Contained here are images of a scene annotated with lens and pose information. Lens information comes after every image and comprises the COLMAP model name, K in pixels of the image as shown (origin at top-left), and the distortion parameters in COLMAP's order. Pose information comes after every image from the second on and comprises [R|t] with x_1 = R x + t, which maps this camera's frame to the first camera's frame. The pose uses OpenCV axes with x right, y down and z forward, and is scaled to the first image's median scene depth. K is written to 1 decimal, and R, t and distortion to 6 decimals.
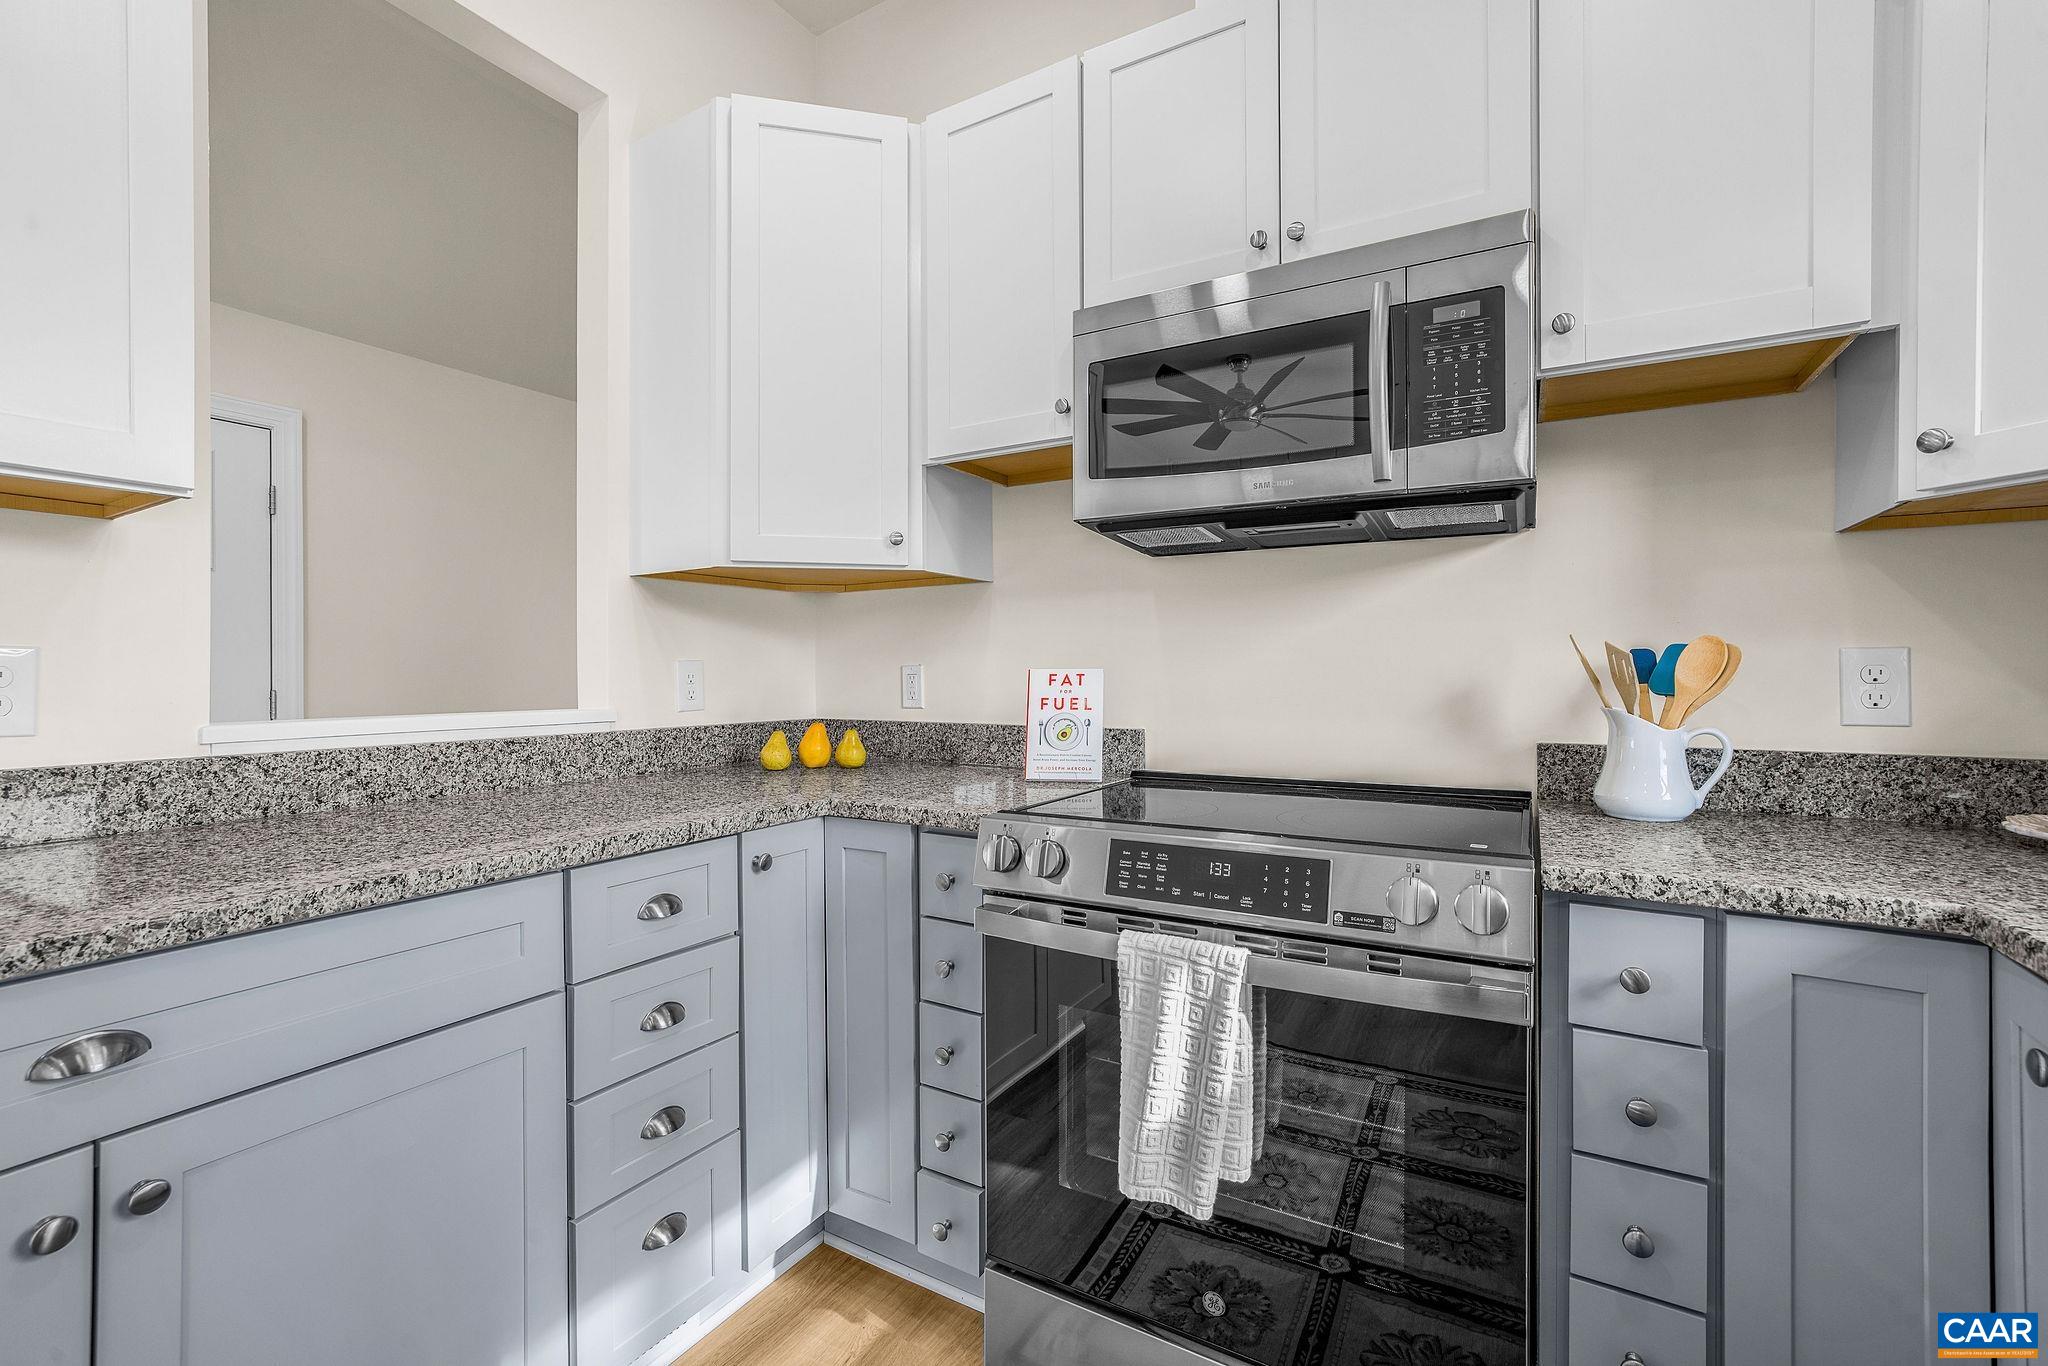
lens RADIAL K [[870.7, 0, 1023.8], [0, 870.7, 674.4], [0, 0, 1]] dist [-0.035554, 0.019190]
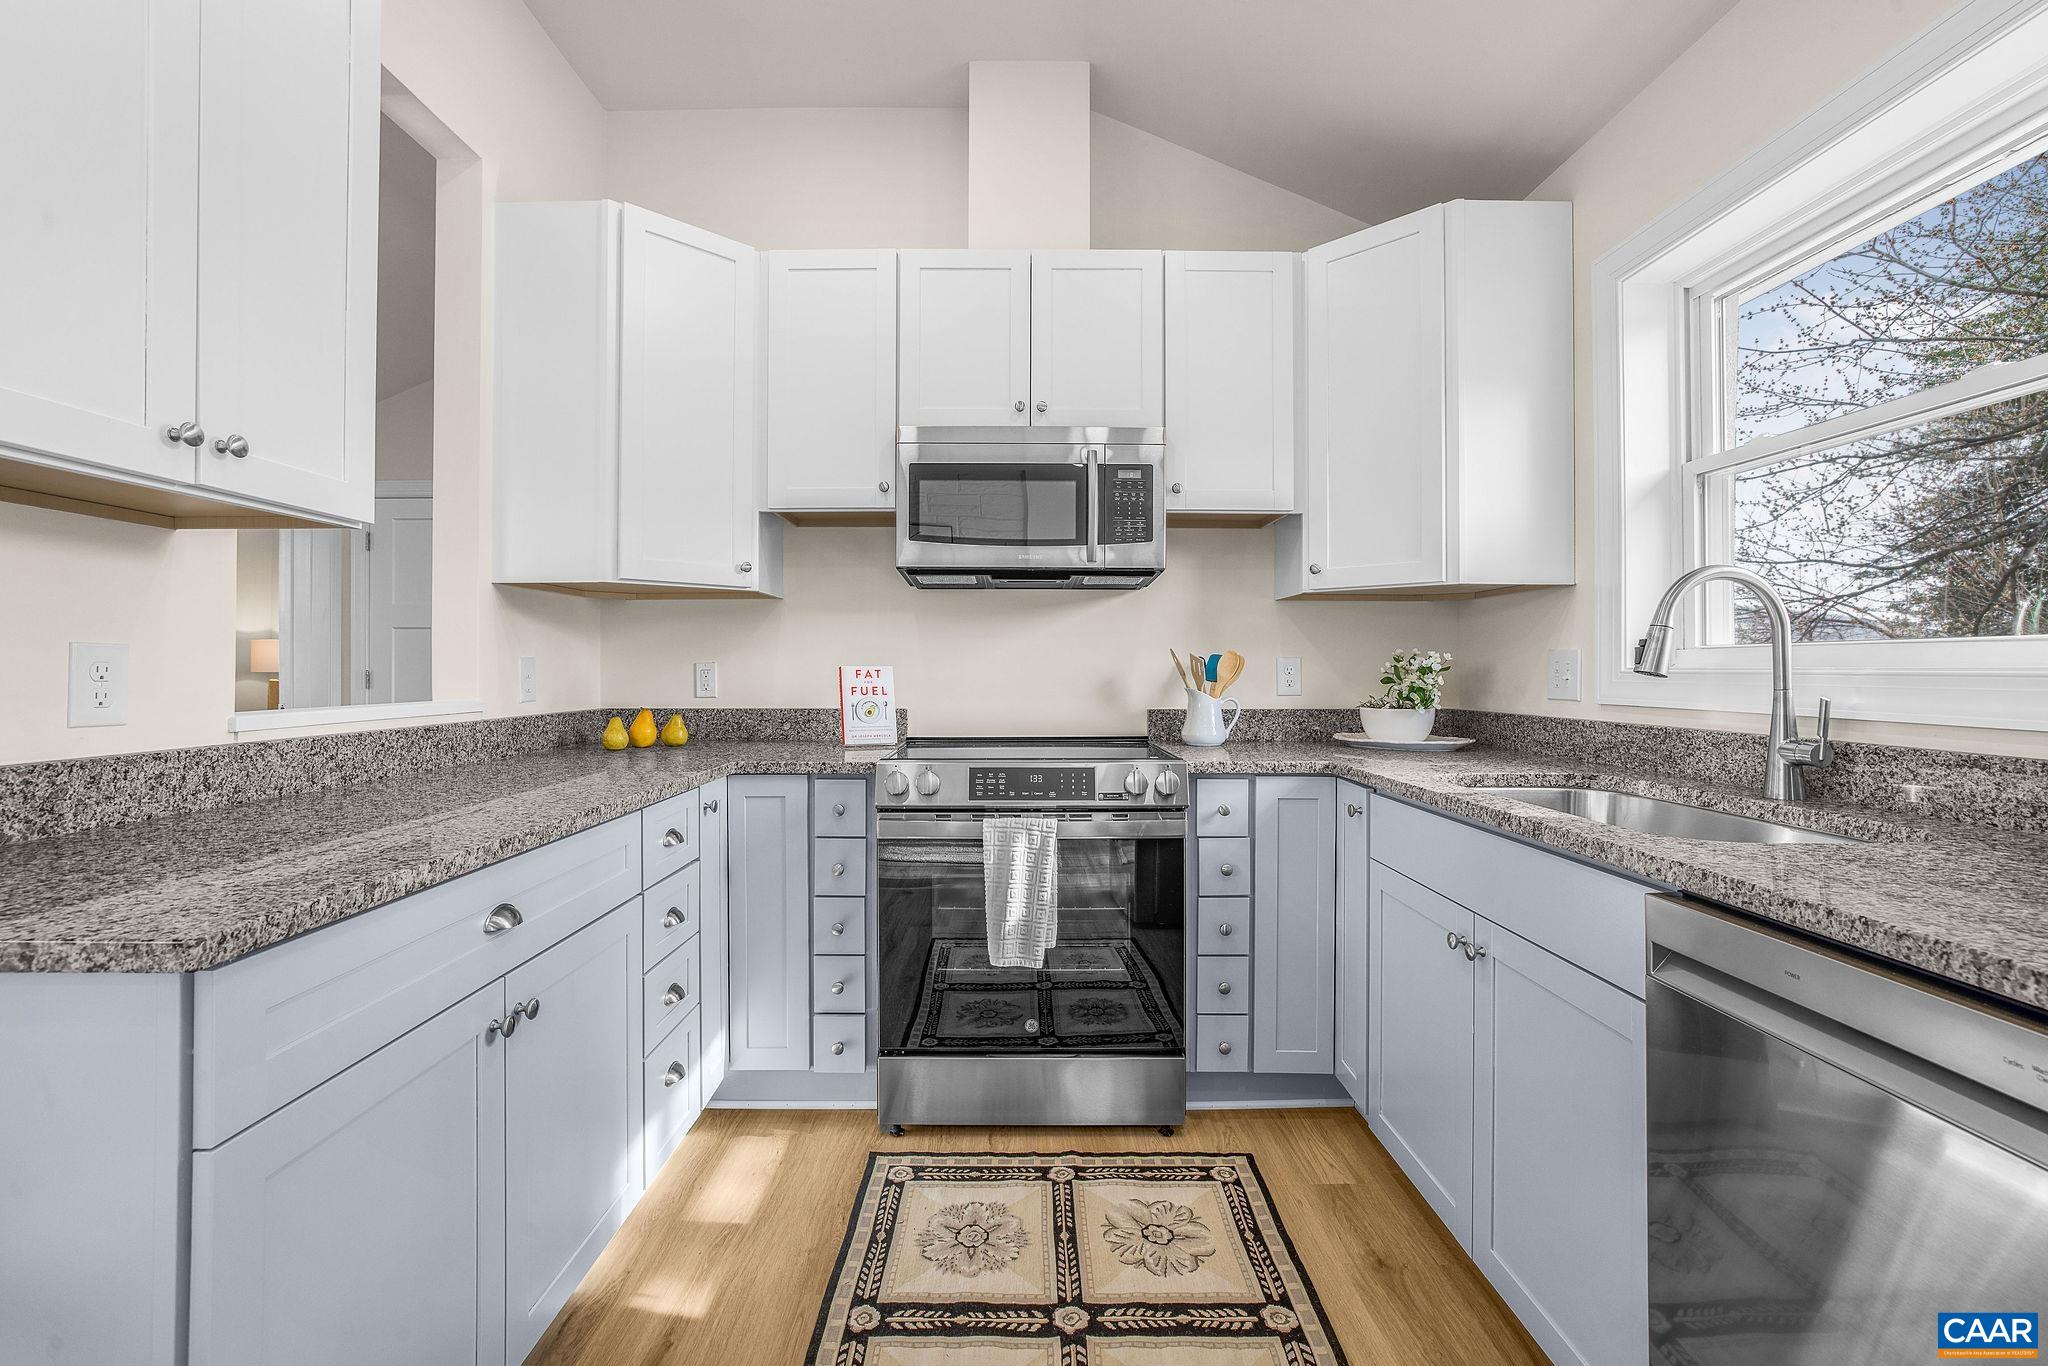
lens RADIAL K [[865.4, 0, 1015.8], [0, 865.4, 662.0], [0, 0, 1]] dist [-0.024841, 0.000236]
pose [[0.862483, 0.005265, 0.506059, -0.618302], [-0.000716, 0.999958, -0.009182, -0.000637], [-0.506086, 0.007556, 0.862450, -0.454005]]
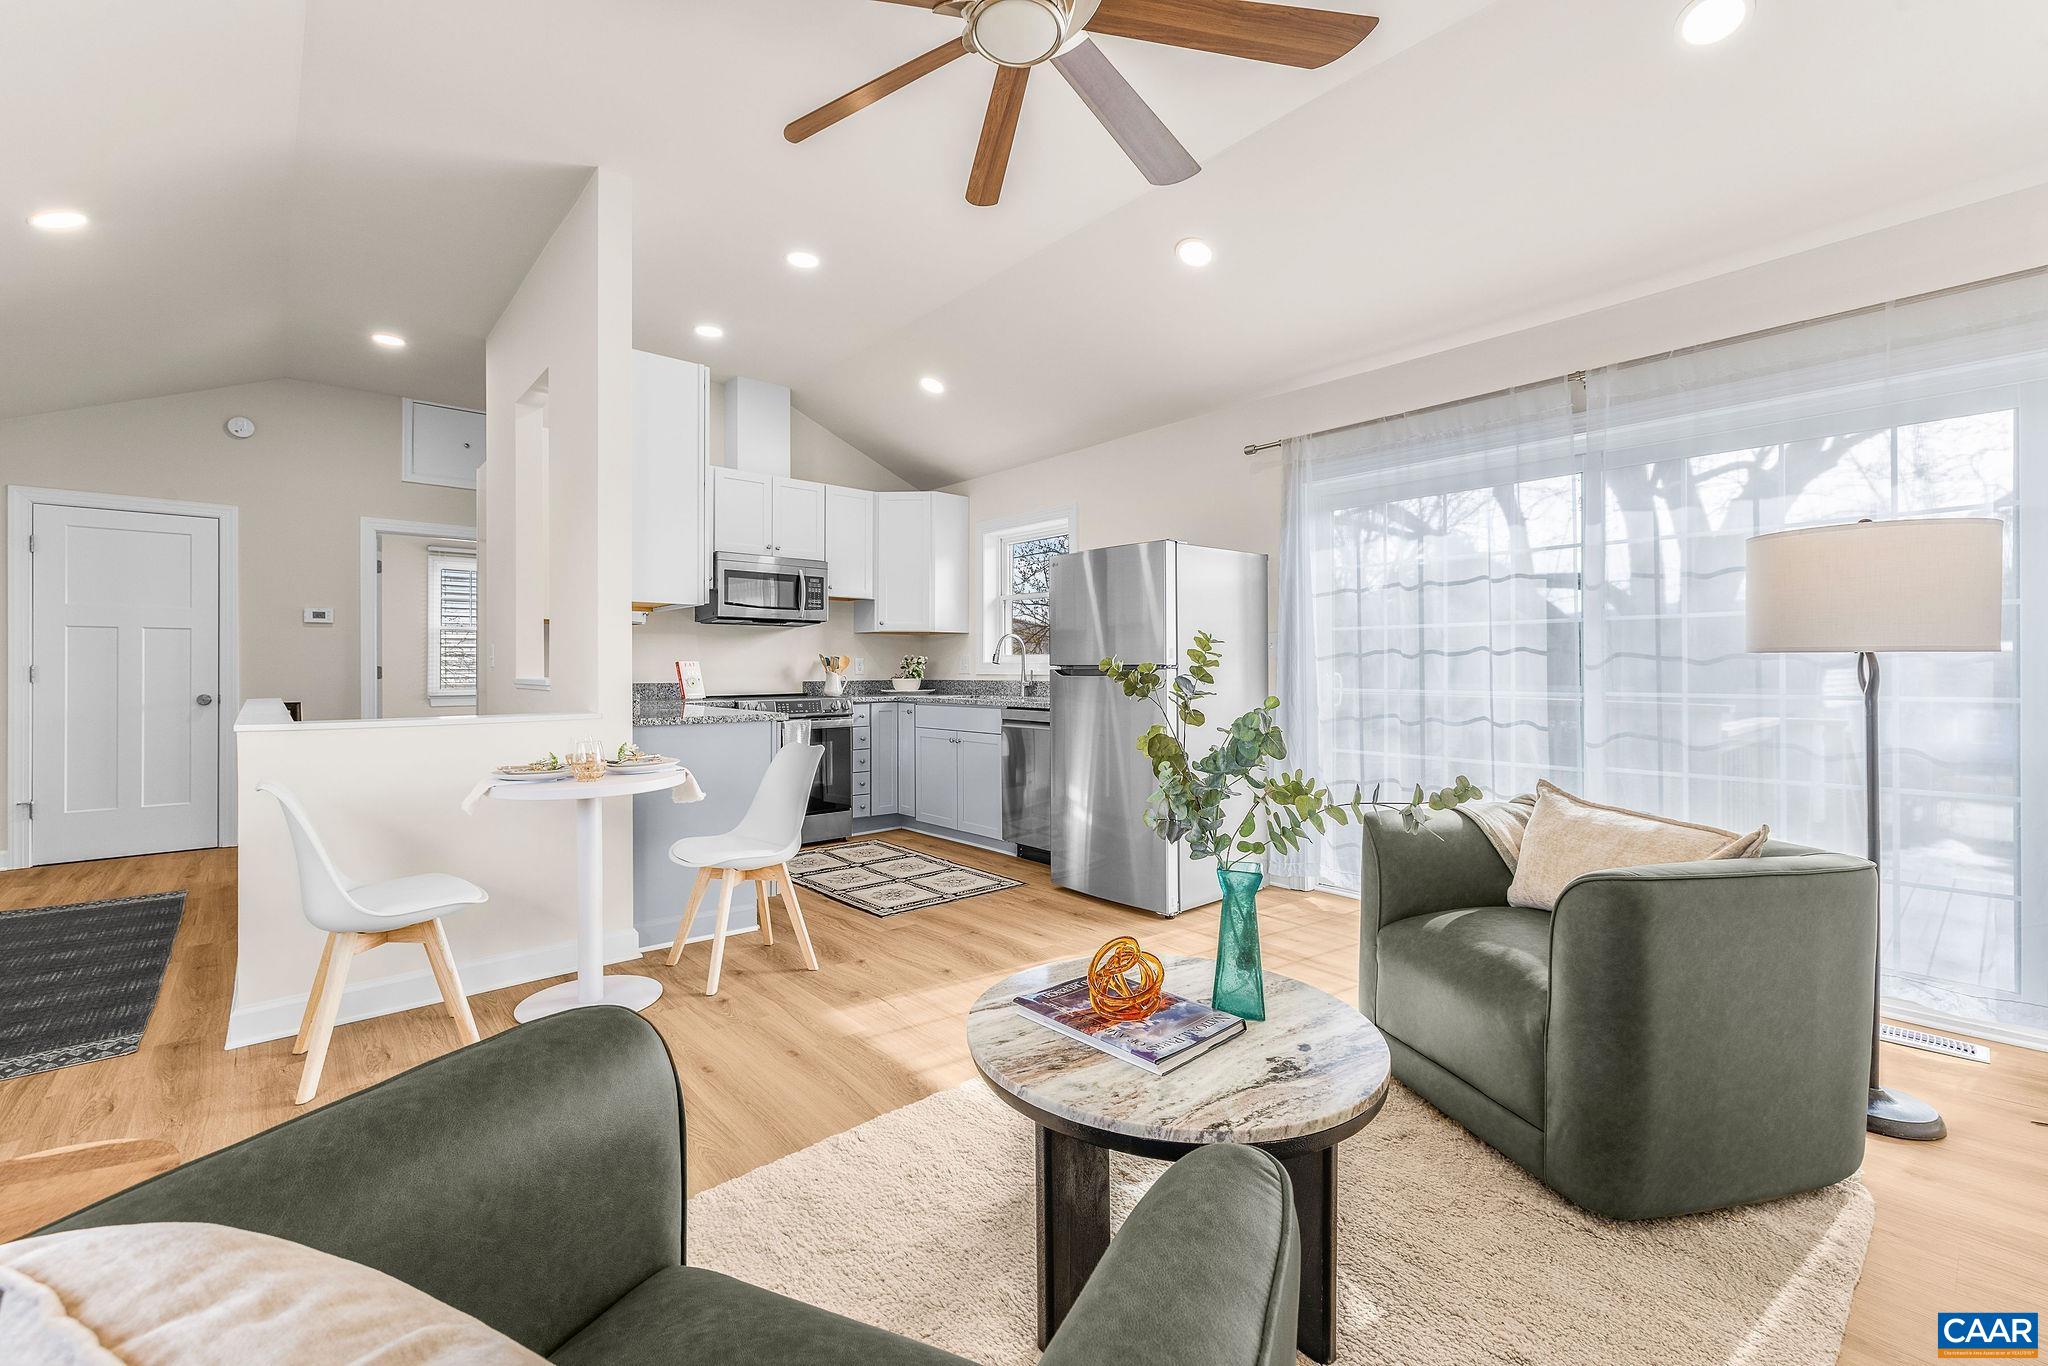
lens RADIAL K [[855.9, 0, 1014.7], [0, 855.9, 664.9], [0, 0, 1]] dist [0.000705, 0.000154]
pose [[0.317213, 0.003403, 0.948348, -3.170341], [0.003141, 0.999984, -0.004639, 0.030775], [-0.948349, 0.004450, 0.317197, -1.289104]]
